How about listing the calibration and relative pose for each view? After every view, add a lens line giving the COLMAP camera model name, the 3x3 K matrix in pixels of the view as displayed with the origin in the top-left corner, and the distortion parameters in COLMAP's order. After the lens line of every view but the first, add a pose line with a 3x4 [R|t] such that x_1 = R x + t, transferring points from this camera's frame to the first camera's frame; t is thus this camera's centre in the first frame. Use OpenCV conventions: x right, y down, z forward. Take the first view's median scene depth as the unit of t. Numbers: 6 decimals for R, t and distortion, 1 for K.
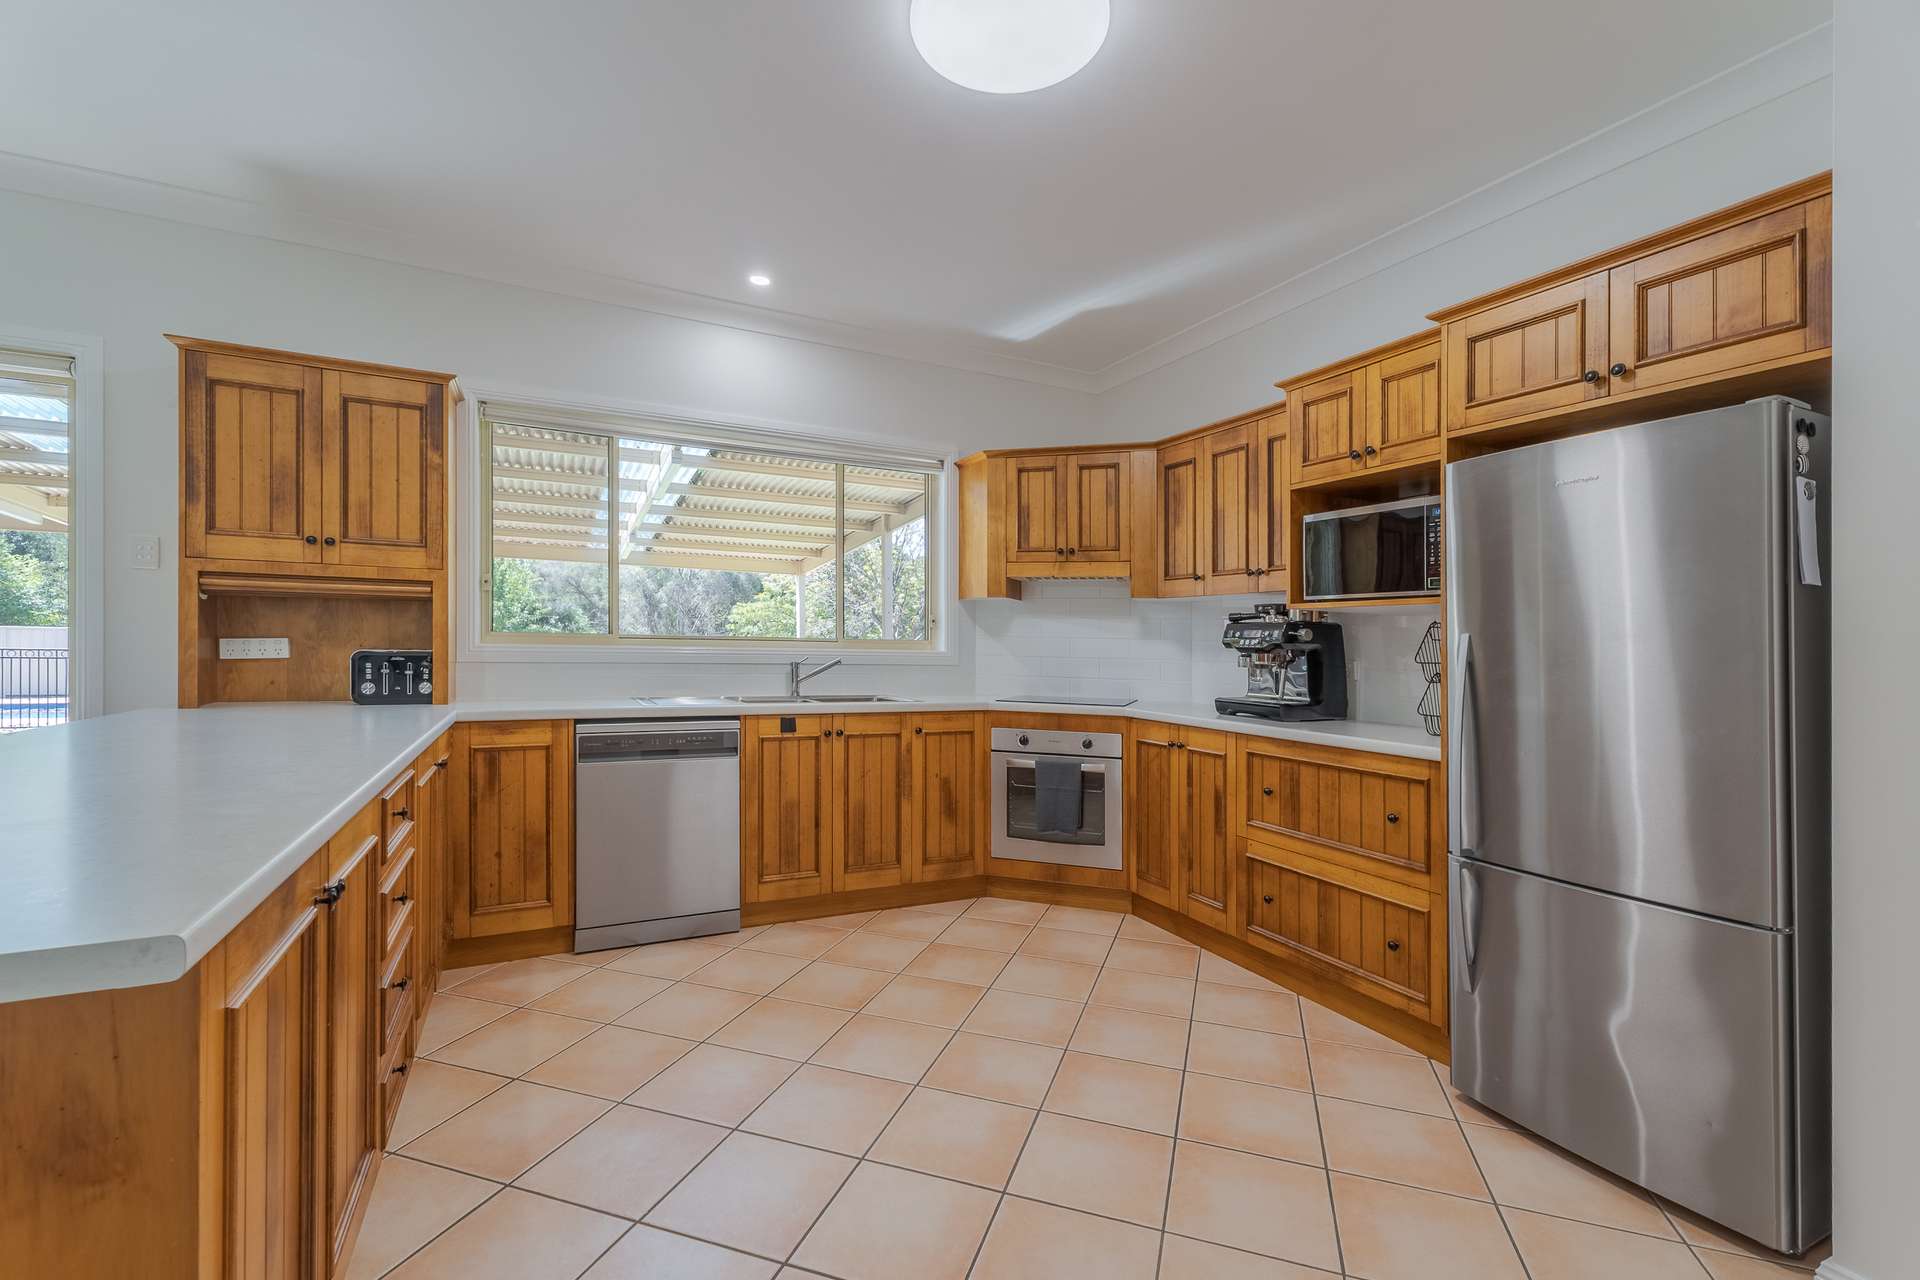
lens RADIAL K [[839.6, 0, 960.0], [0, 839.6, 640.0], [0, 0, 1]] dist [-0.003057, -0.001057]
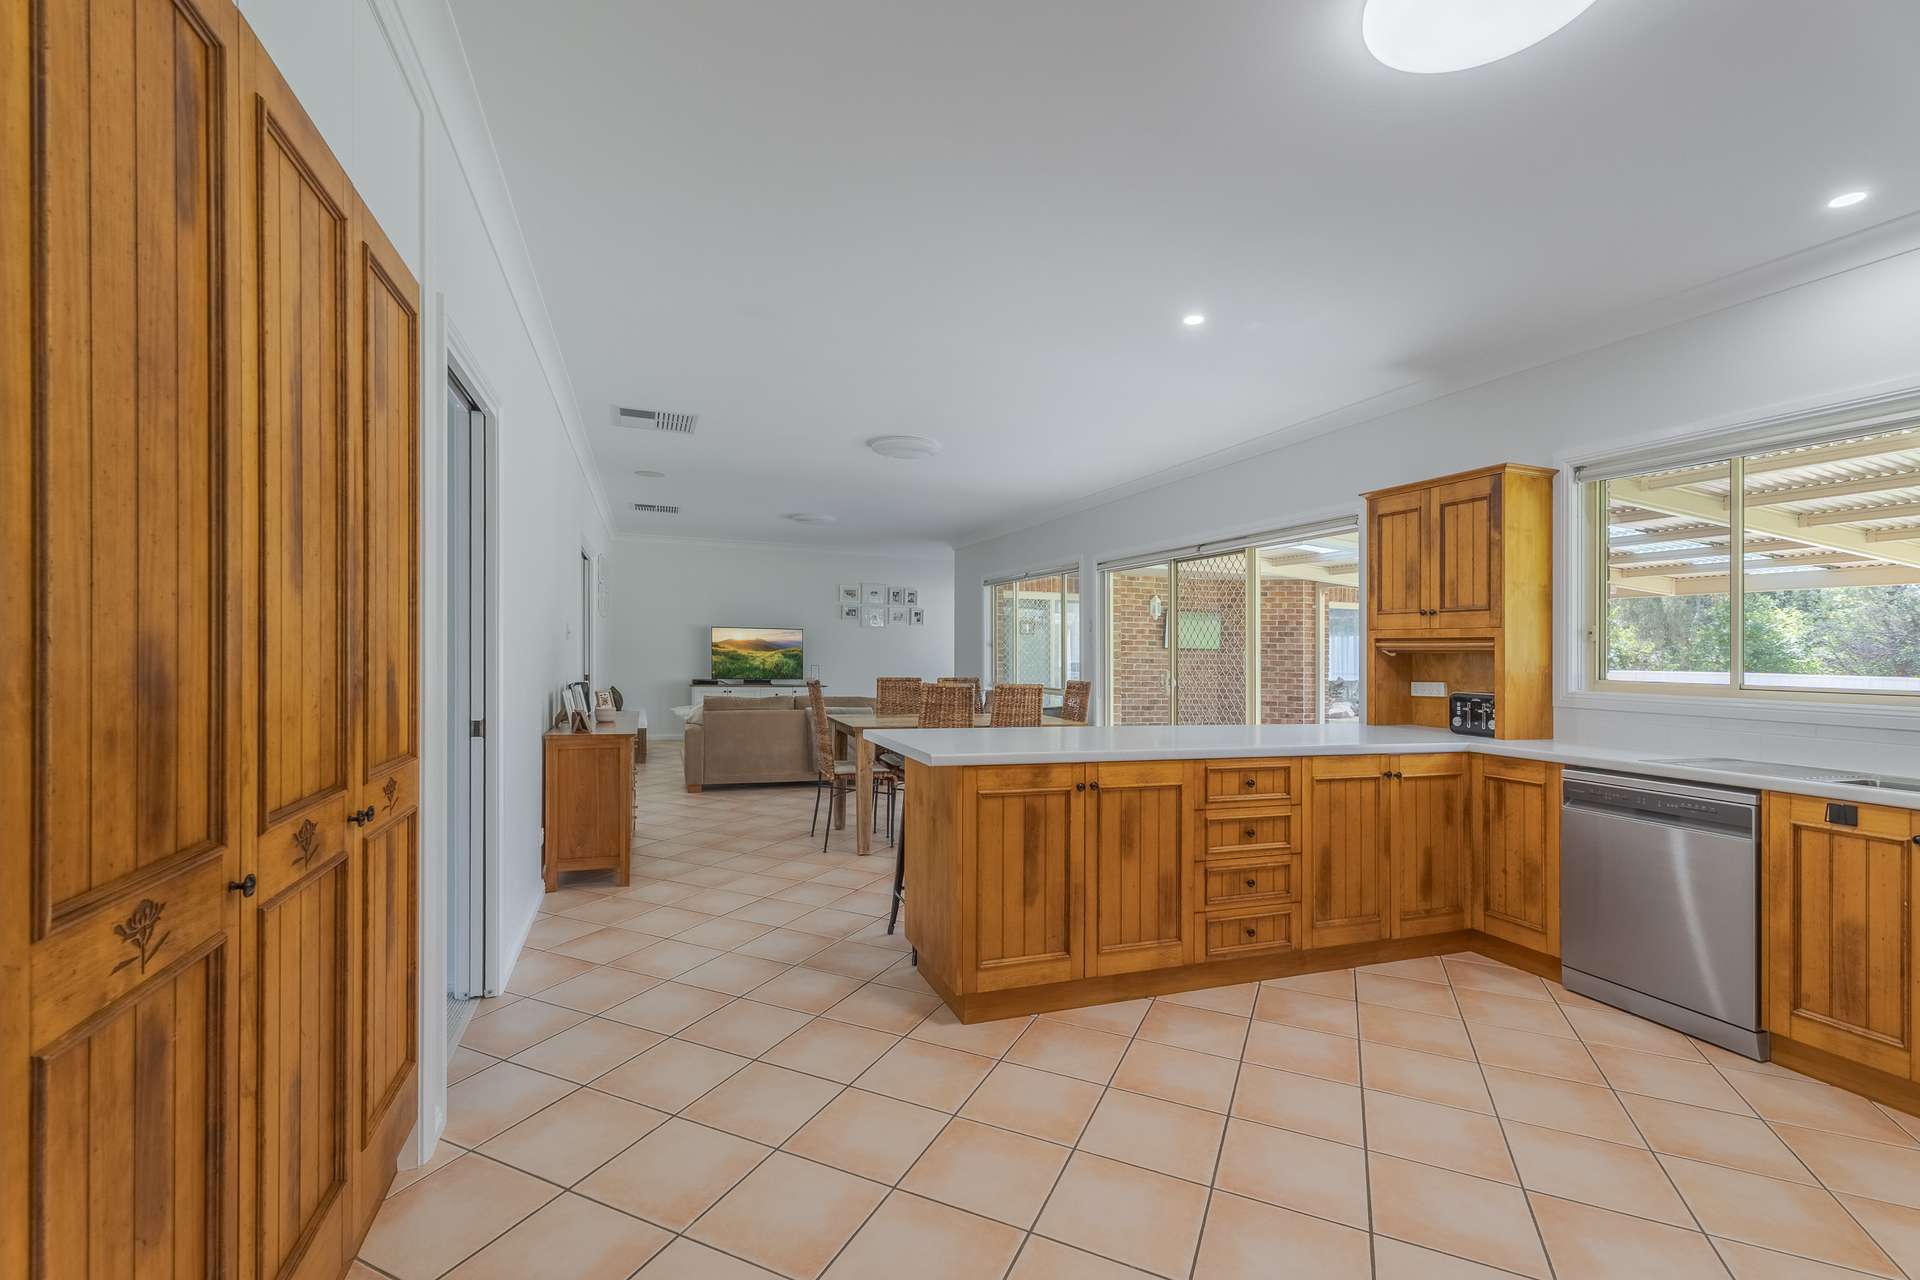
lens RADIAL K [[845.1, 0, 957.3], [0, 845.1, 711.8], [0, 0, 1]] dist [-0.001115, -0.000100]
pose [[-0.135039, 0.048514, -0.989652, 0.677918], [-0.019055, 0.998489, 0.051547, -0.010518], [0.990657, 0.025819, -0.133910, 0.384025]]
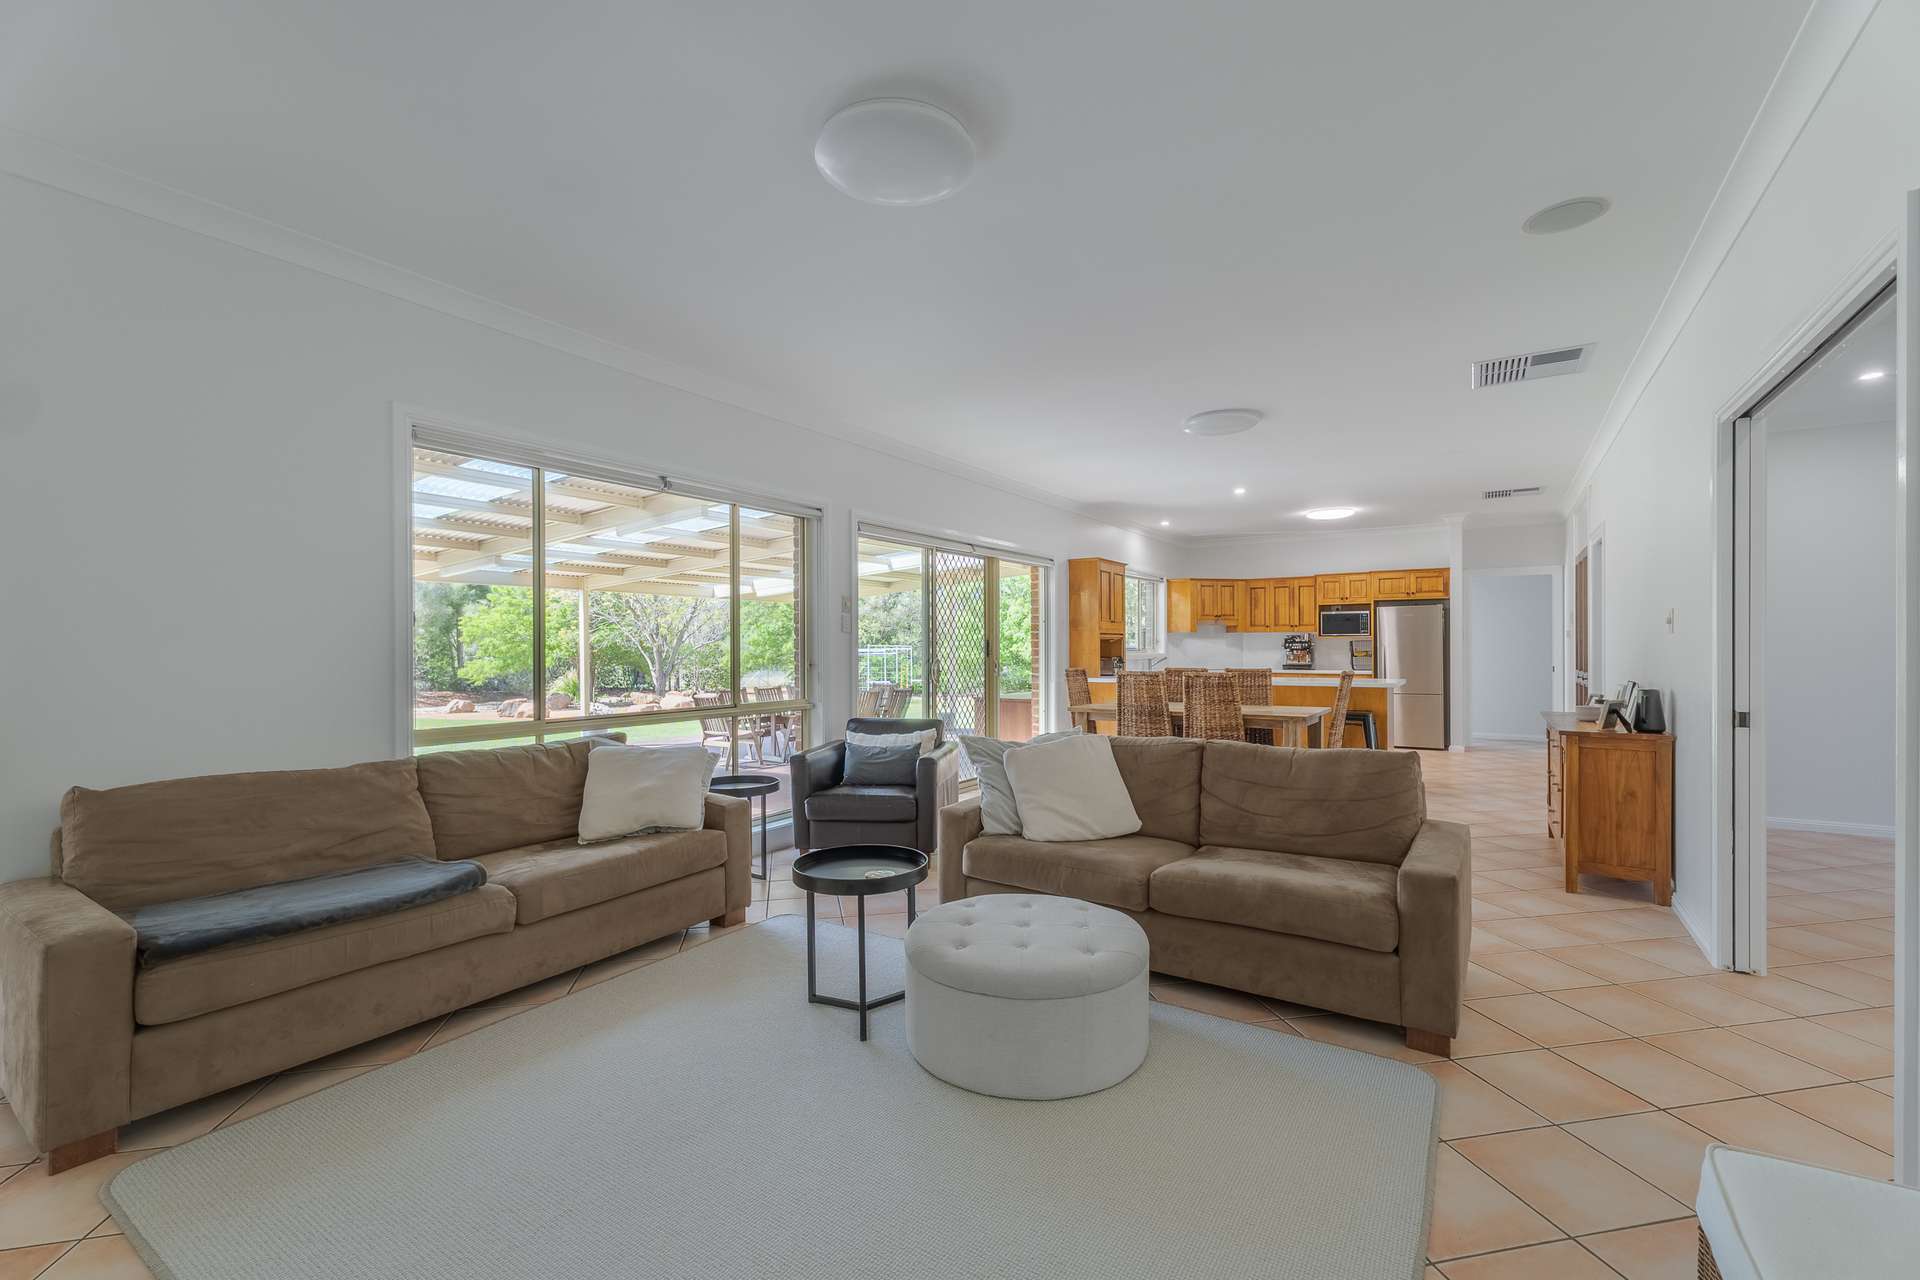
lens RADIAL K [[839.6, 0, 960.0], [0, 839.6, 640.0], [0, 0, 1]] dist [-0.003057, -0.001057]
pose [[0.859726, -0.022144, 0.510275, -2.541702], [0.022472, 0.999732, 0.005523, -0.075584], [-0.510261, 0.006718, 0.859993, -1.201832]]
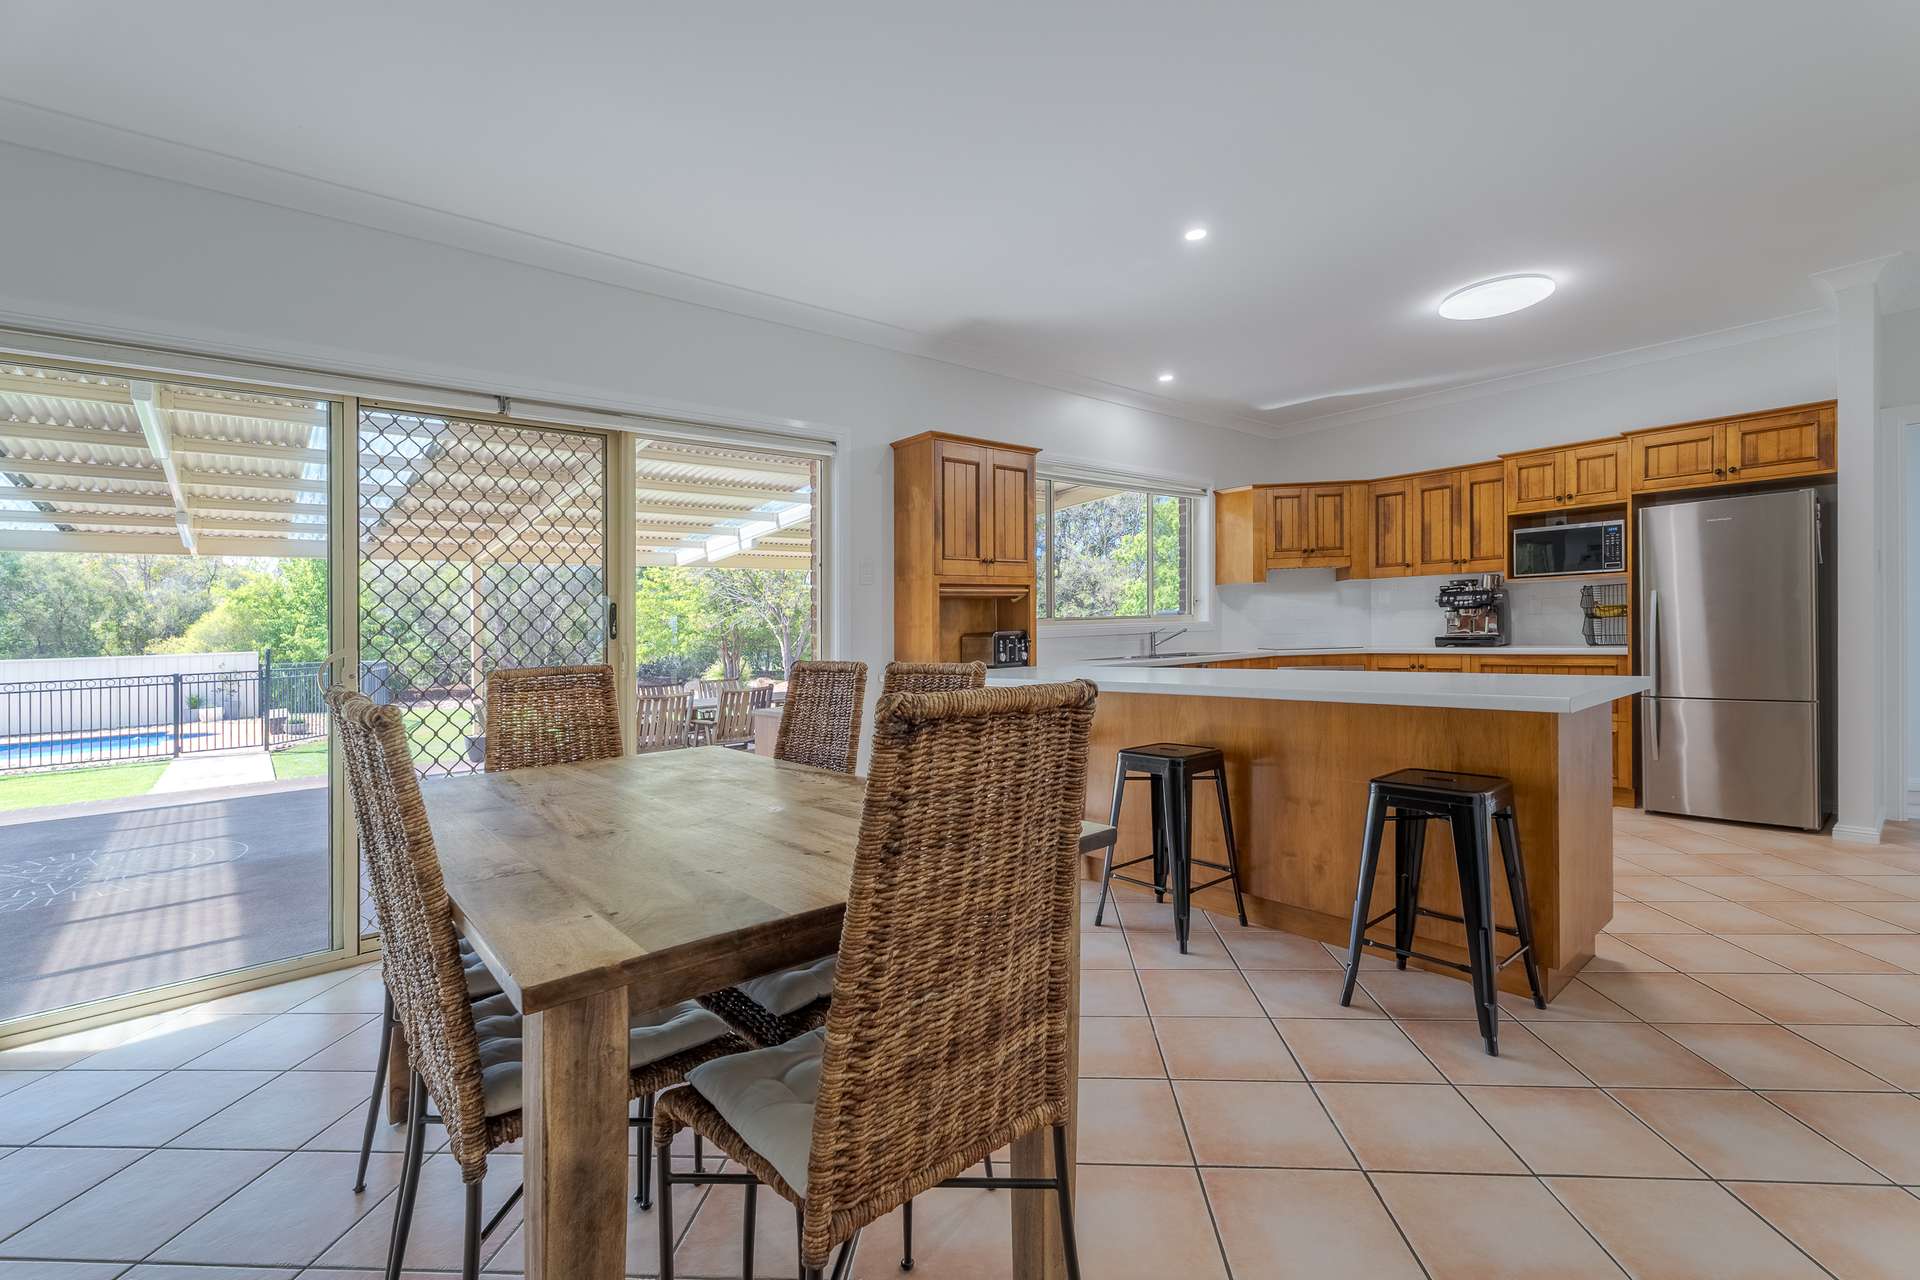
lens RADIAL K [[859.4, 0, 935.1], [0, 859.4, 644.5], [0, 0, 1]] dist [-0.001253, 0.000139]
pose [[0.972404, -0.054199, 0.226921, -1.126850], [0.049744, 0.998441, 0.025312, -0.010132], [-0.227939, -0.013326, 0.973584, -0.467490]]
